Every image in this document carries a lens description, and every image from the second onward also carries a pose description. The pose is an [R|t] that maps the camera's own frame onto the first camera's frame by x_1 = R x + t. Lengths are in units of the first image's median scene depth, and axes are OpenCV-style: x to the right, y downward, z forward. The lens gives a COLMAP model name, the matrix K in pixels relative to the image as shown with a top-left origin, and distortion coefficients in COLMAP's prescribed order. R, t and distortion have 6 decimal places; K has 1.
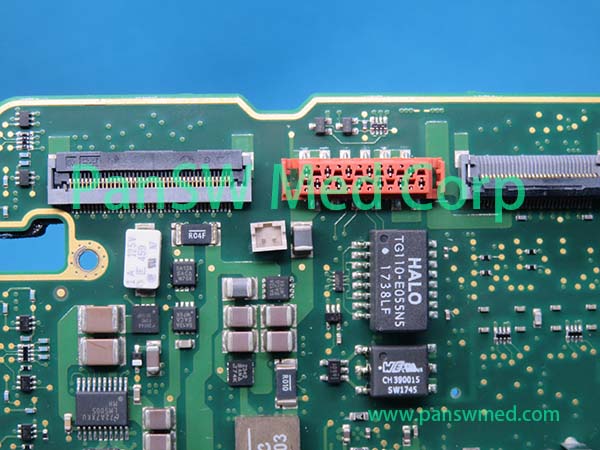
lens RADIAL K [[1170.0, 0, 300.0], [0, 1170.0, 225.0], [0, 0, 1]] dist [-0.213889, 0.077717]
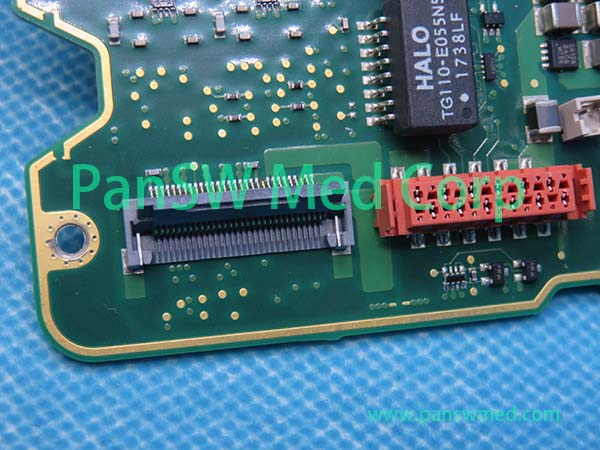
lens RADIAL K [[1170.0, 0, 300.0], [0, 1170.0, 225.0], [0, 0, 1]] dist [-0.213889, 0.077717]
pose [[-0.959931, 0.069214, -0.271553, 0.364331], [-0.087131, -0.994706, 0.054474, -0.085391], [-0.266345, 0.075952, 0.960881, 0.324529]]
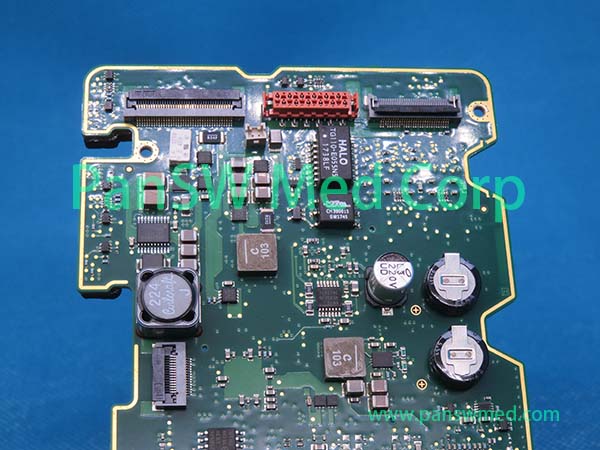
lens RADIAL K [[1170.0, 0, 300.0], [0, 1170.0, 225.0], [0, 0, 1]] dist [-0.213889, 0.077717]
pose [[0.998698, -0.011565, 0.049681, -0.047400], [0.027526, 0.942161, -0.334029, 0.688890], [-0.042944, 0.334961, 0.941253, -0.534547]]
